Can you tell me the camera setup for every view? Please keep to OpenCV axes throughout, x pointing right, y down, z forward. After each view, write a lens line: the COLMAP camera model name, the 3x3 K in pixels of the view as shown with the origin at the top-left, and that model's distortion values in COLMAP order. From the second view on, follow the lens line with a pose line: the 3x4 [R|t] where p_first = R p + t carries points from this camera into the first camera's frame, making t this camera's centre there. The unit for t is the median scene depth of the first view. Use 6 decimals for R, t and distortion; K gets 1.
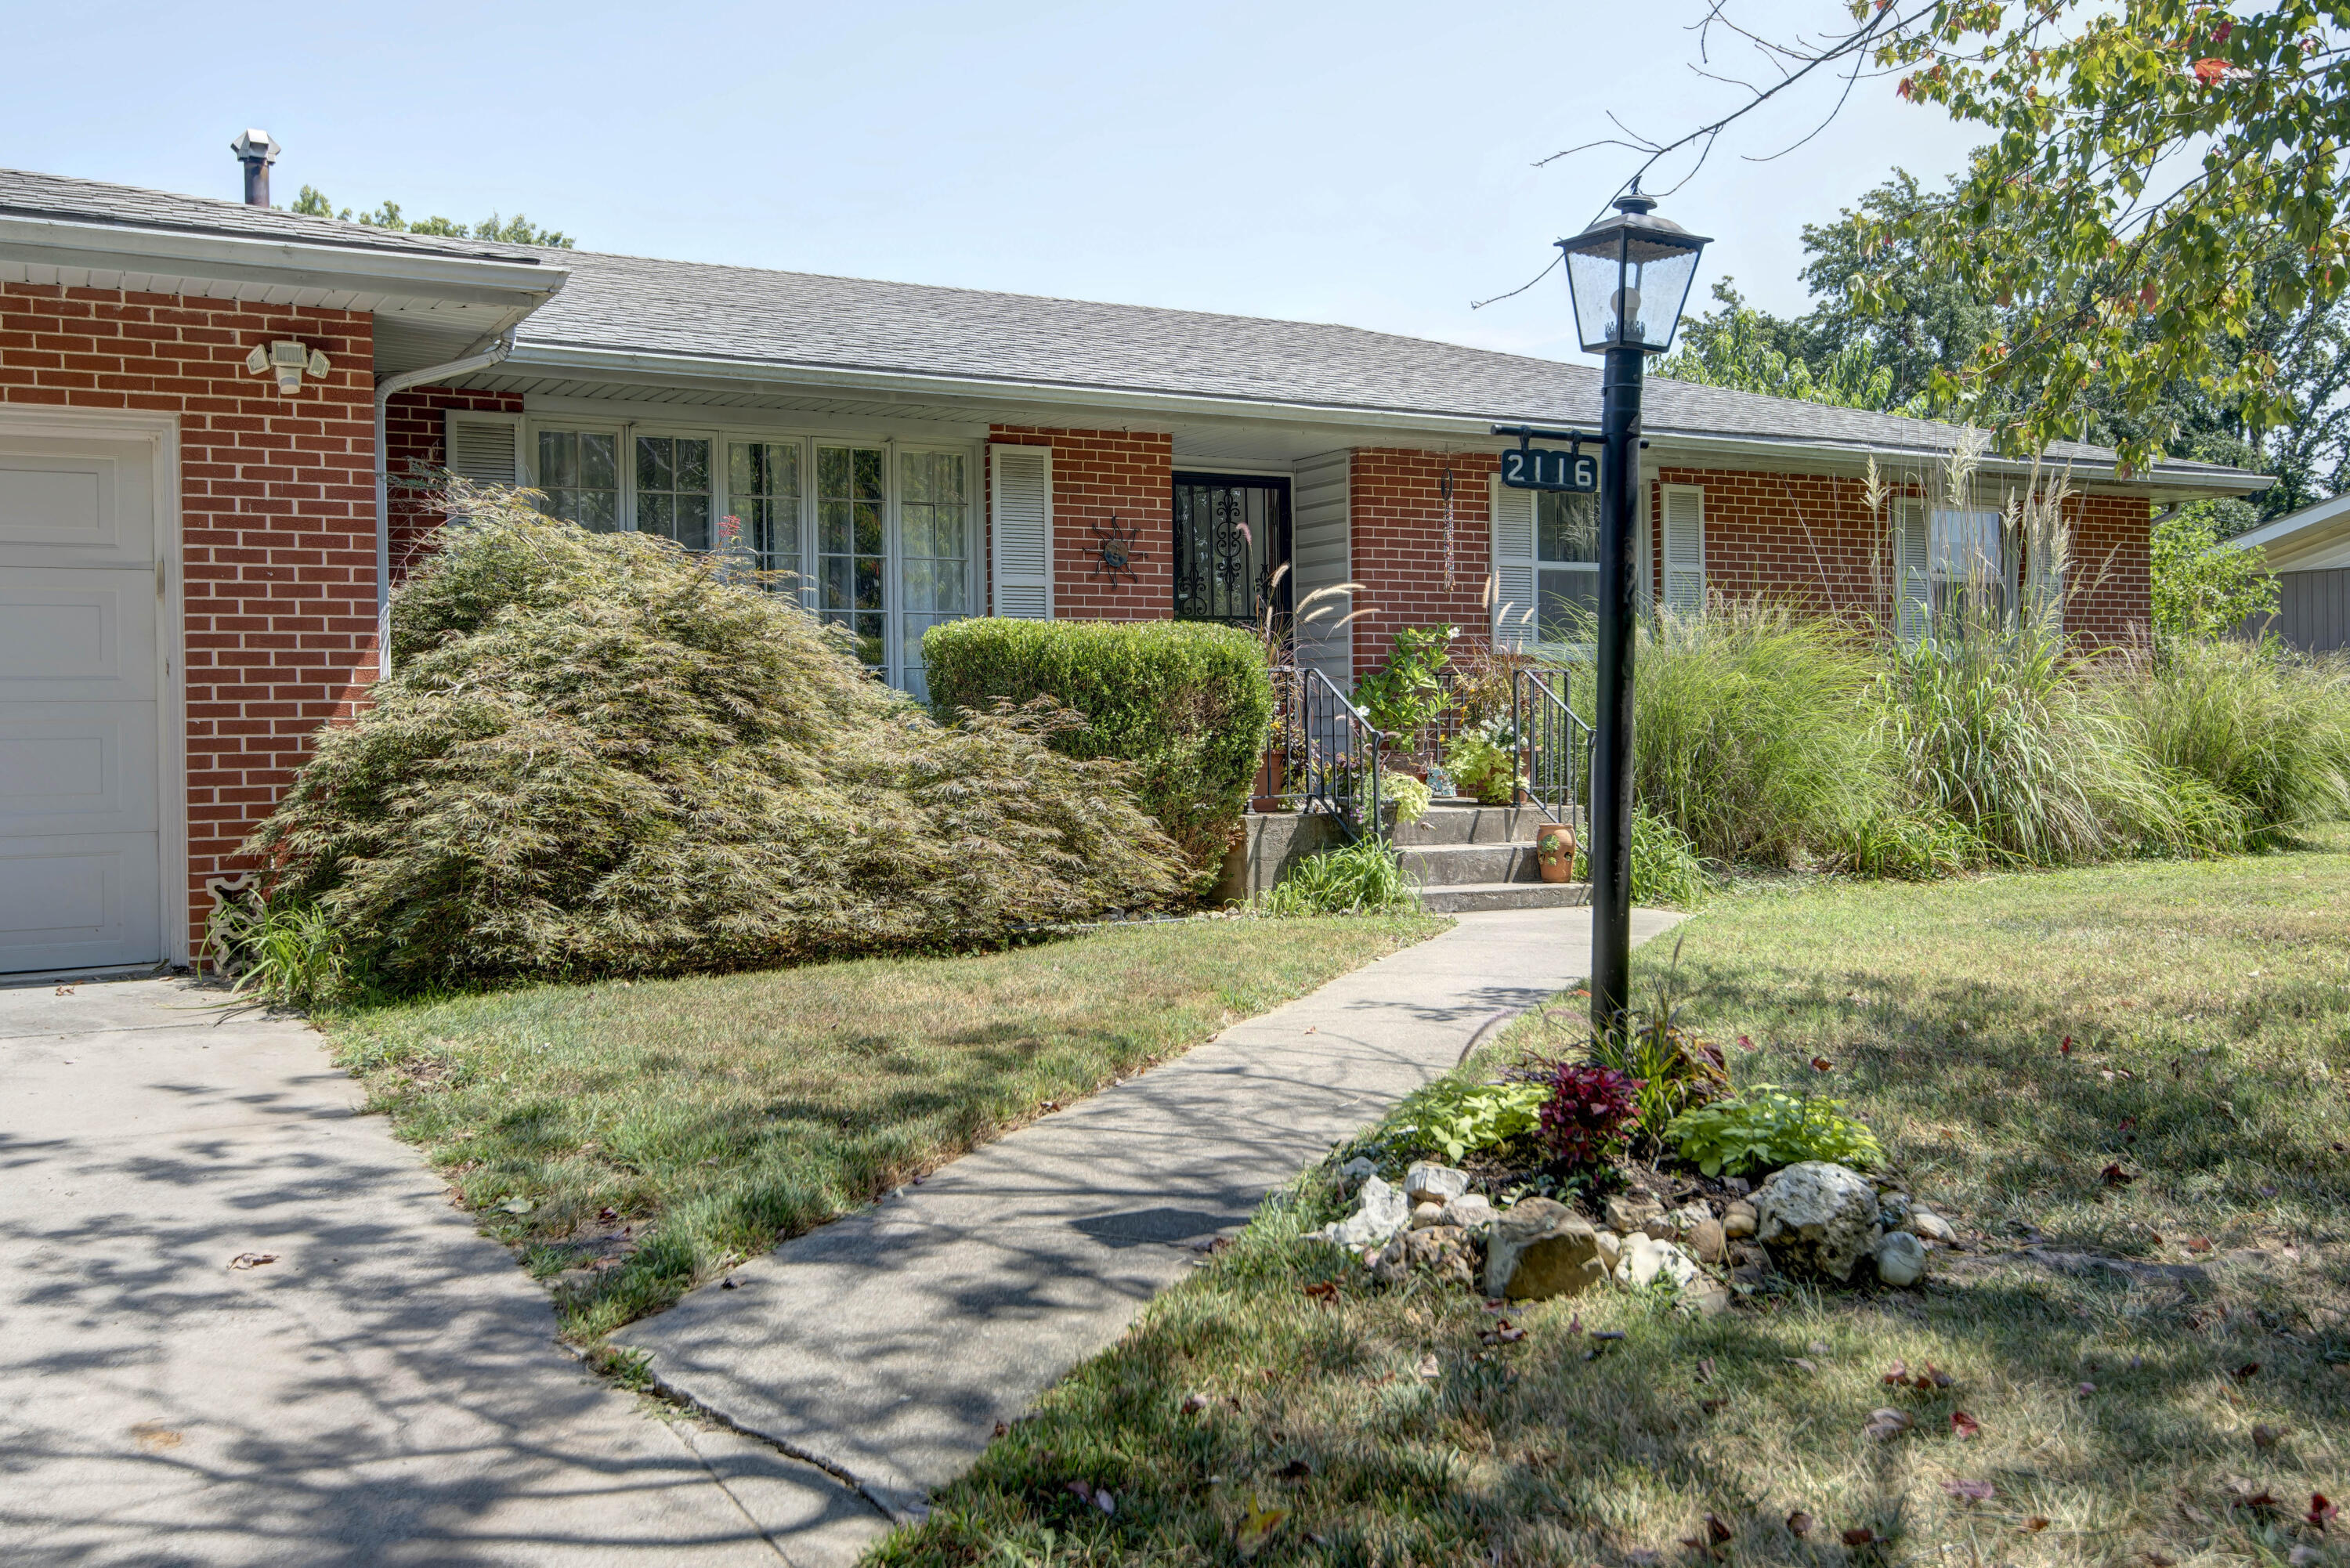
lens RADIAL K [[2026.6, 0, 1175.4], [0, 2026.6, 784.4], [0, 0, 1]] dist [0.054804, -0.001898]
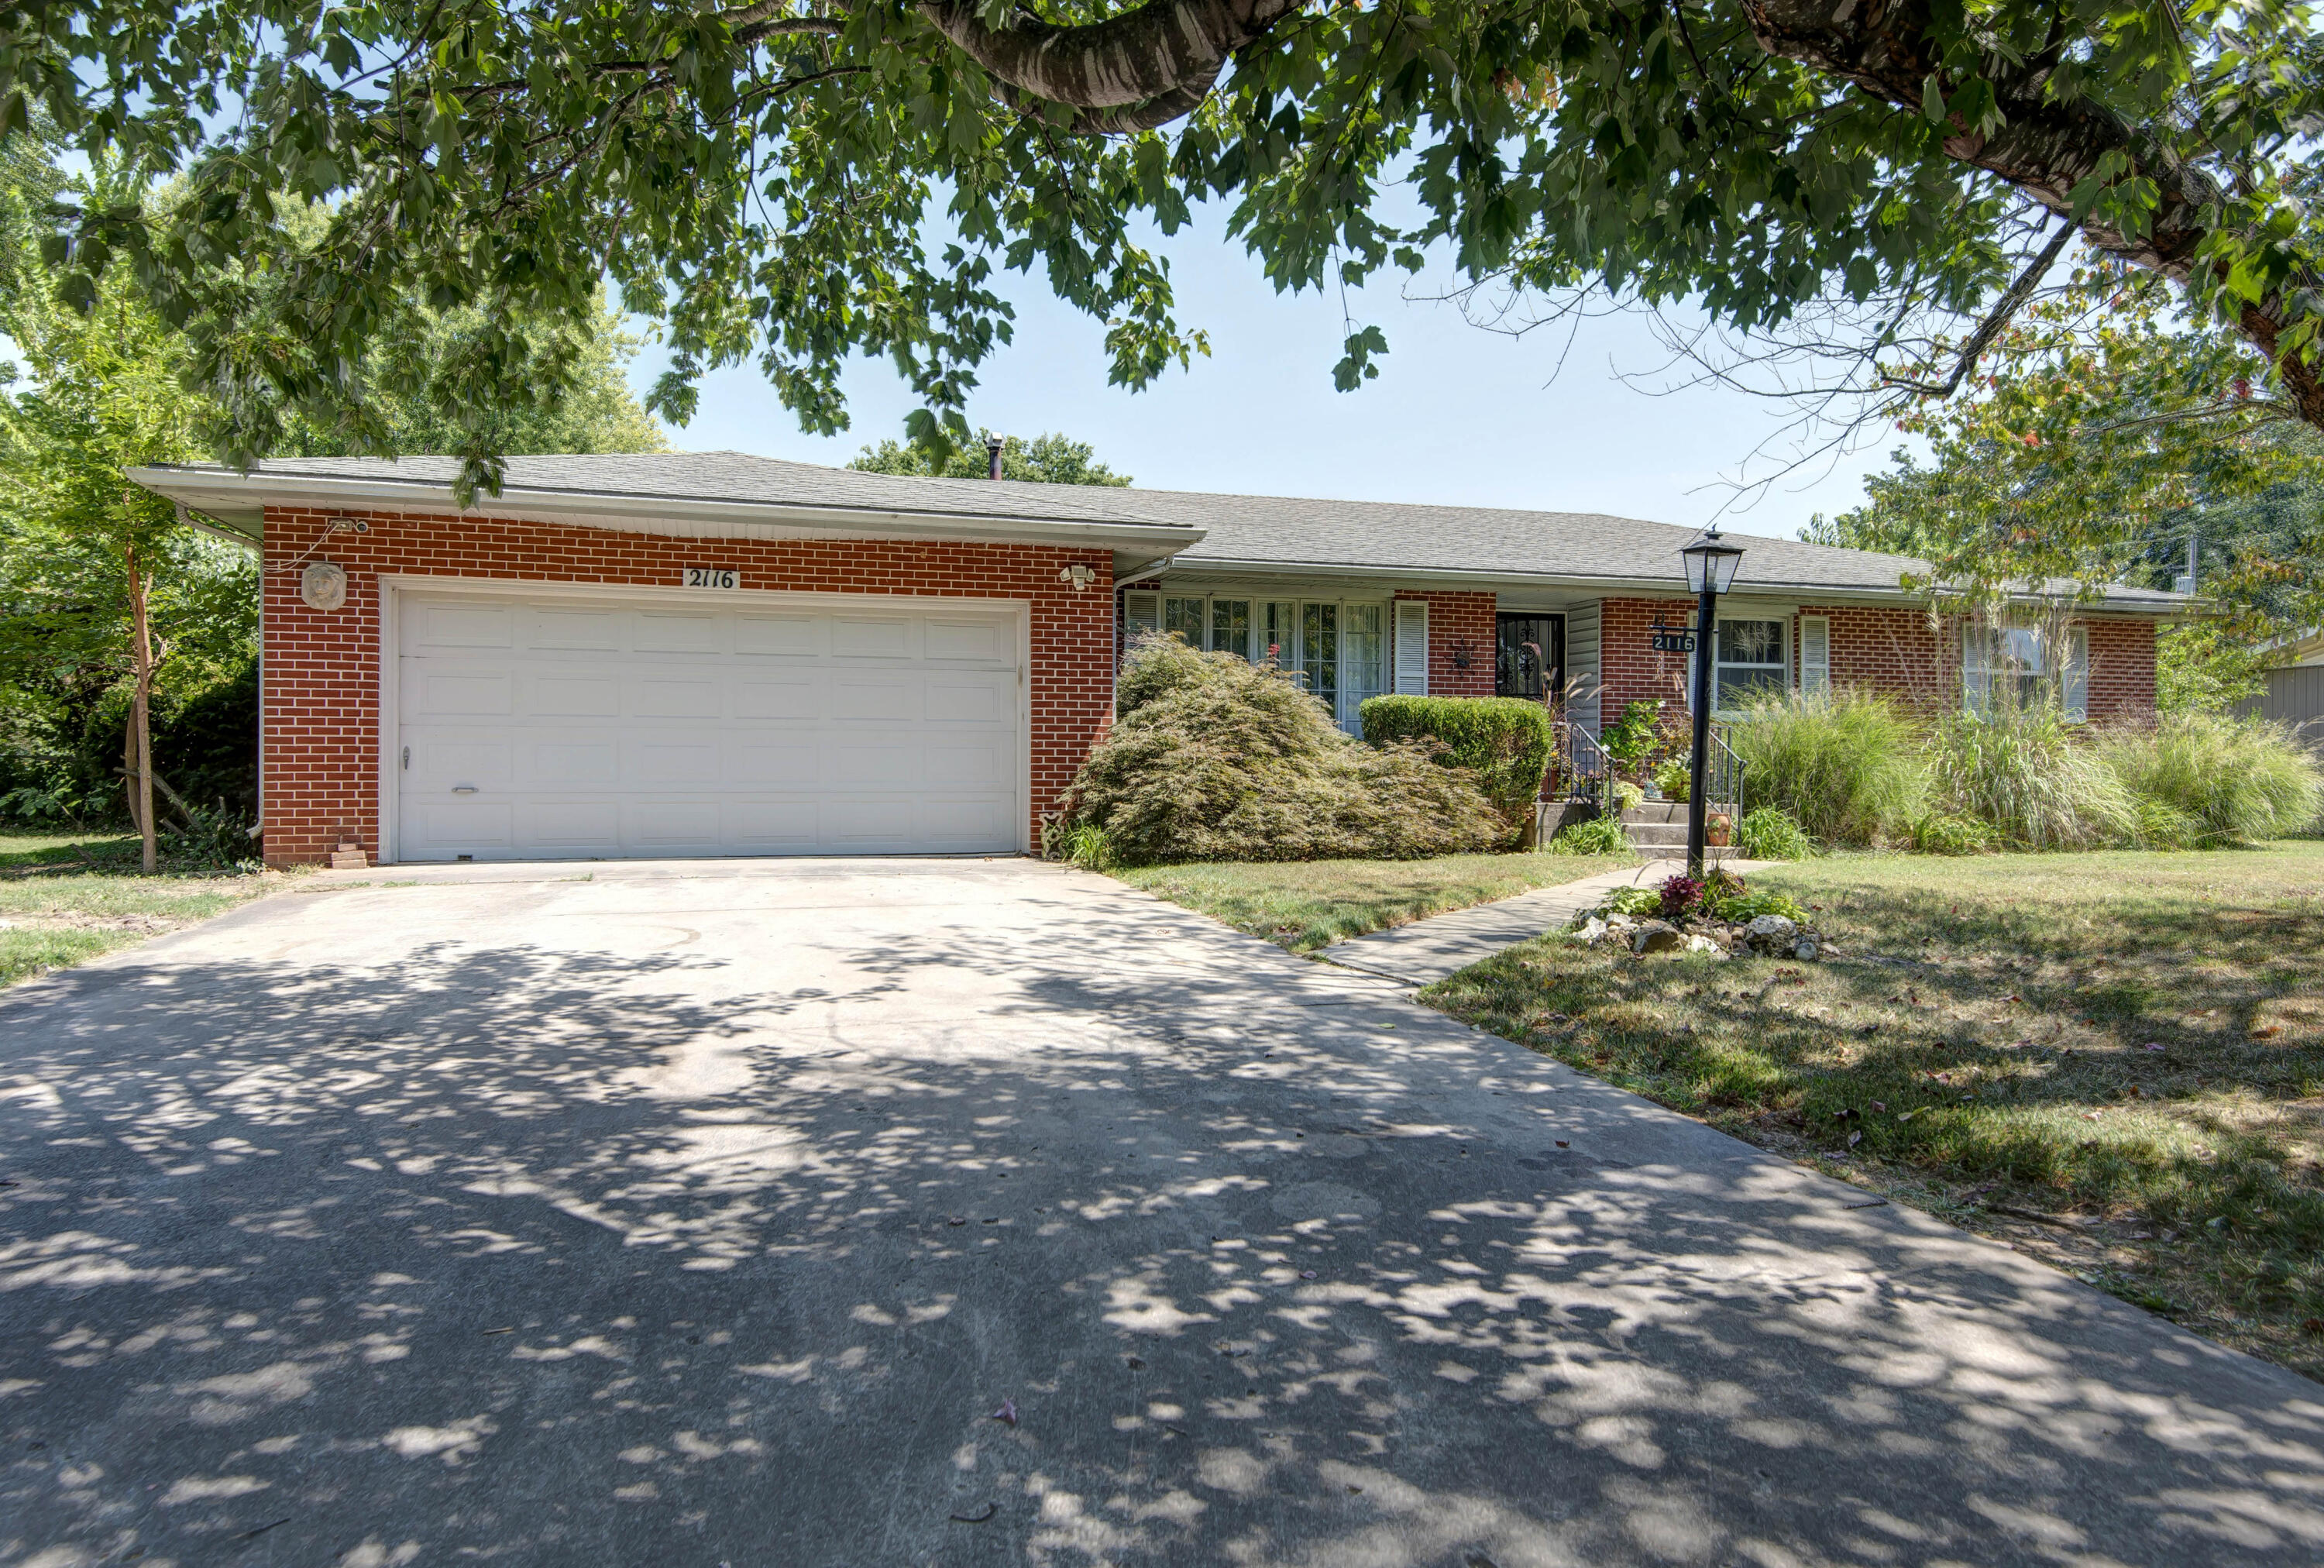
lens RADIAL K [[1359.3, 0, 1154.0], [0, 1359.3, 770.4], [0, 0, 1]] dist [0.030255, -0.004807]
pose [[0.972570, 0.020771, -0.231679, -0.020467], [-0.025889, 0.999483, -0.019071, 0.023247], [0.231163, 0.024546, 0.972605, -0.355487]]
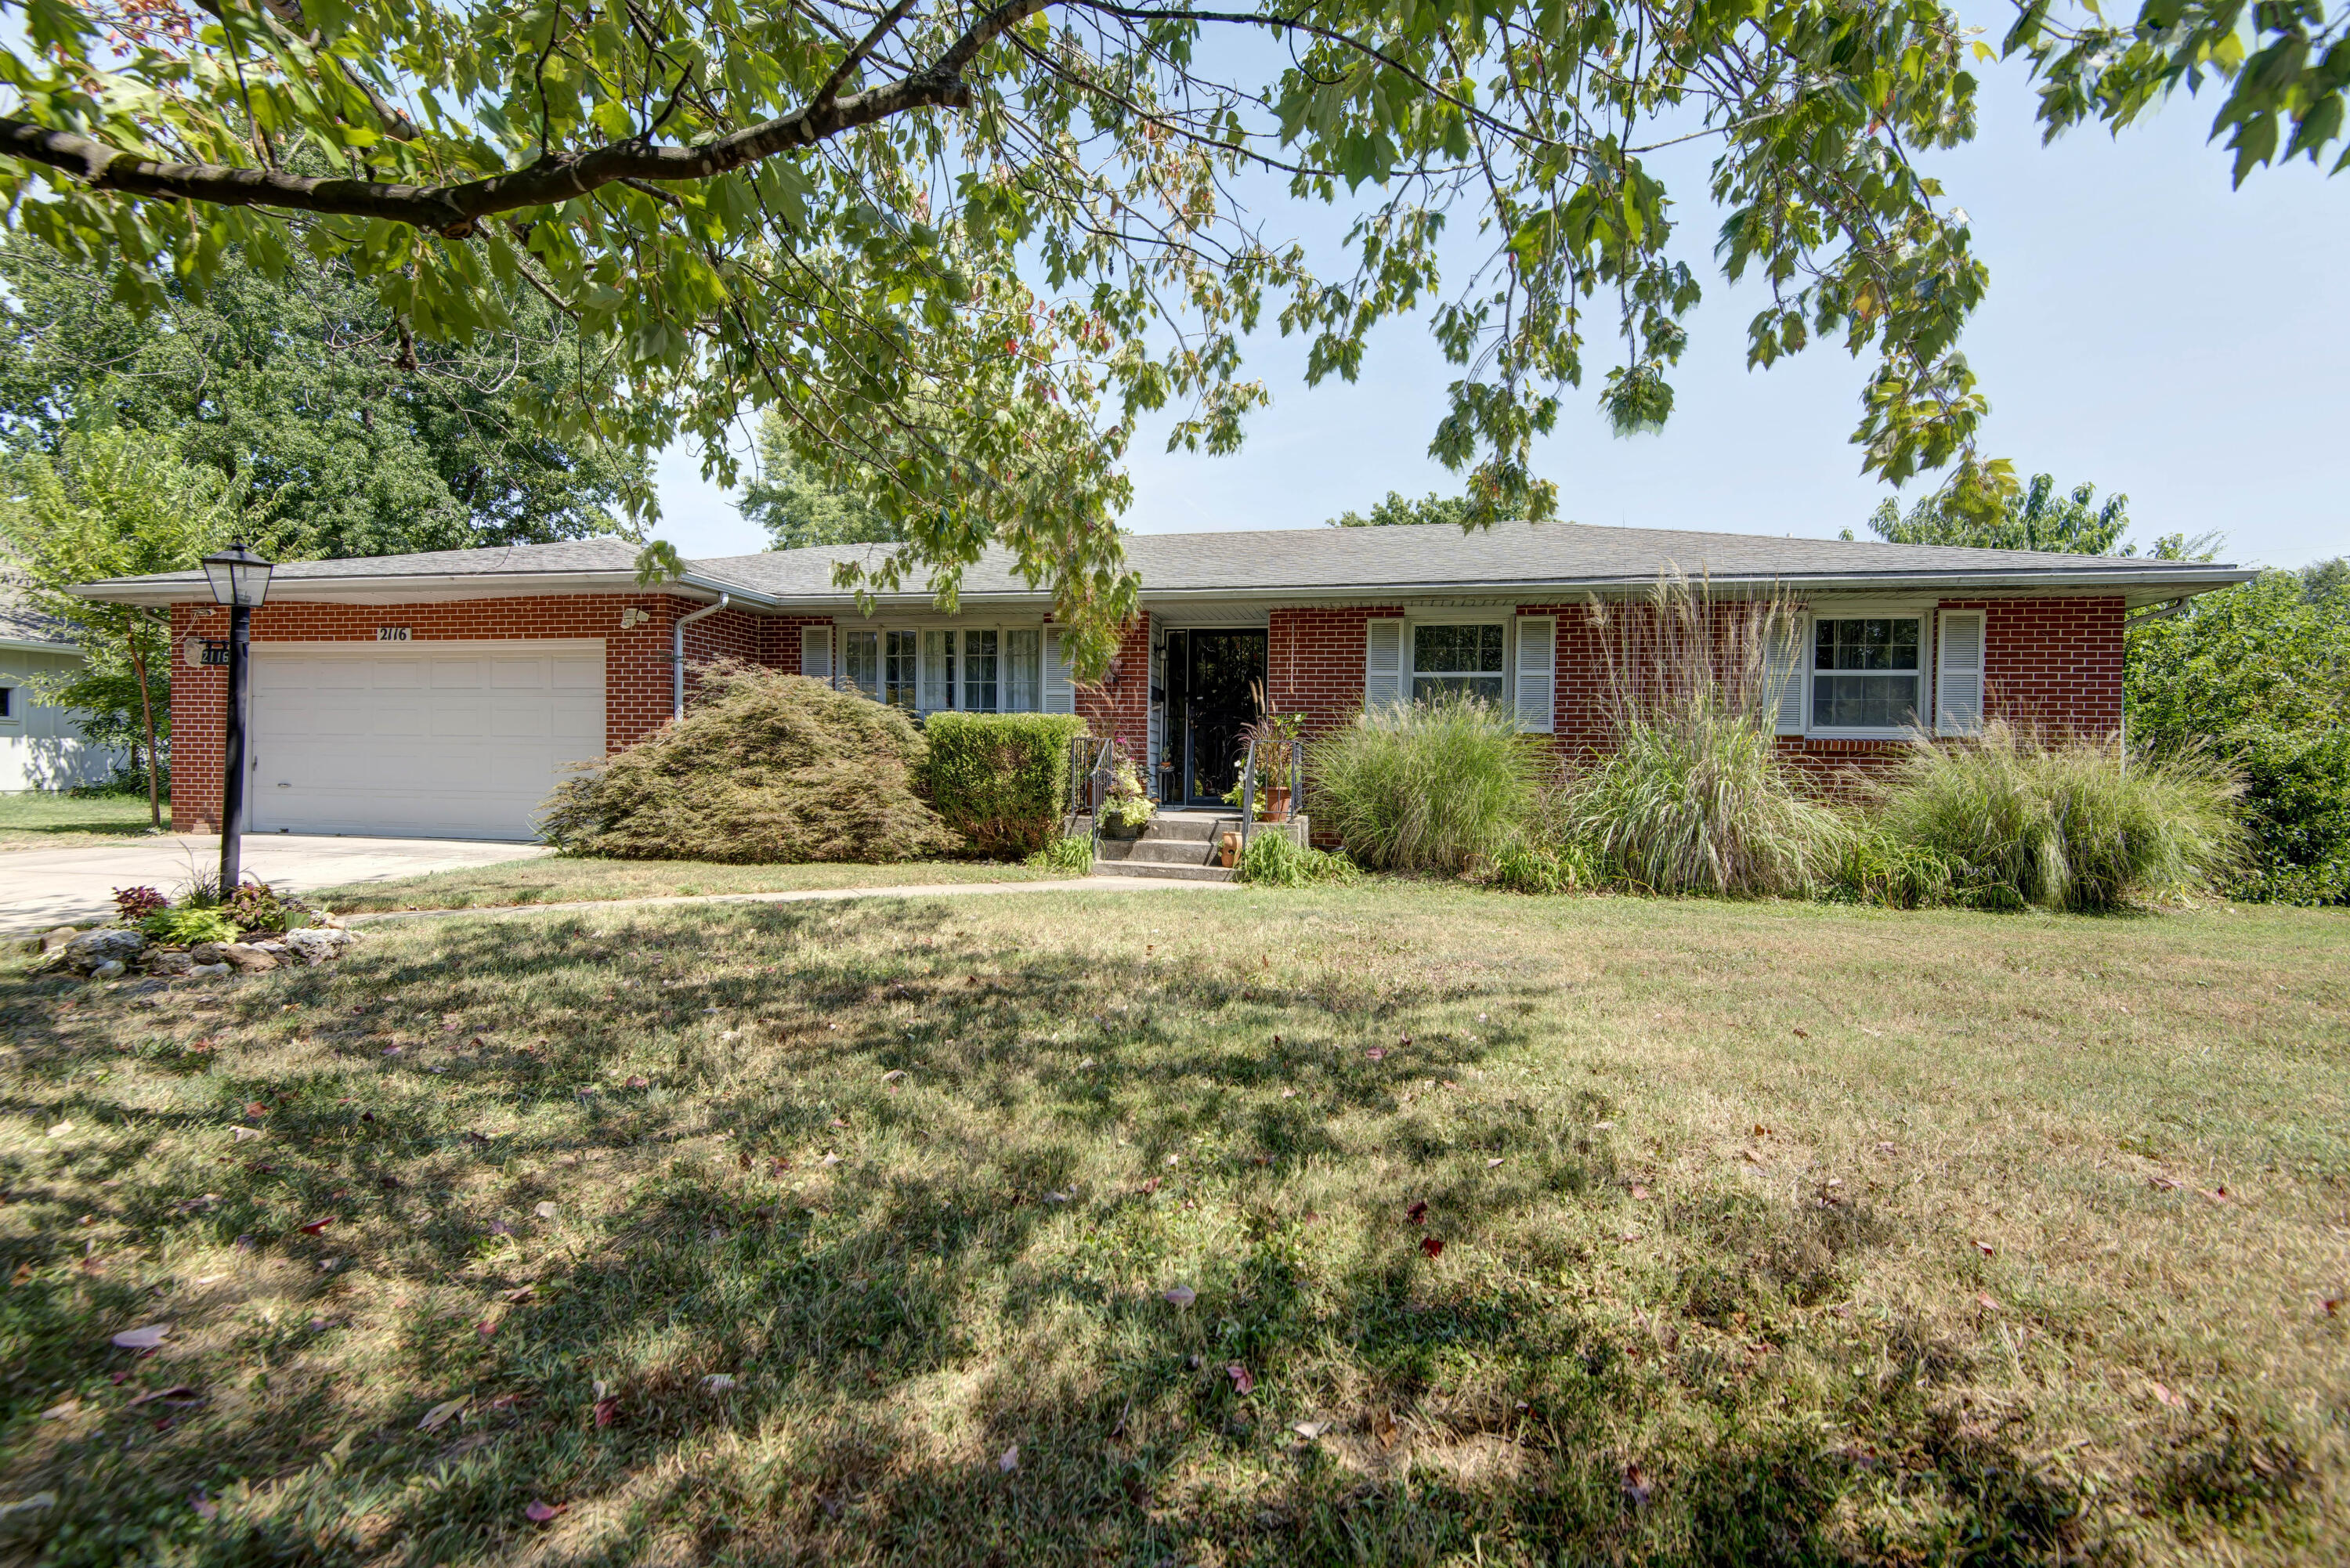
lens RADIAL K [[1083.8, 0, 1175.7], [0, 1083.8, 797.3], [0, 0, 1]] dist [0.009962, -0.000977]
pose [[0.751657, 0.045551, -0.657979, 0.978443], [-0.045558, 0.998815, 0.017102, -0.031384], [0.657979, 0.017121, 0.752842, 0.413466]]
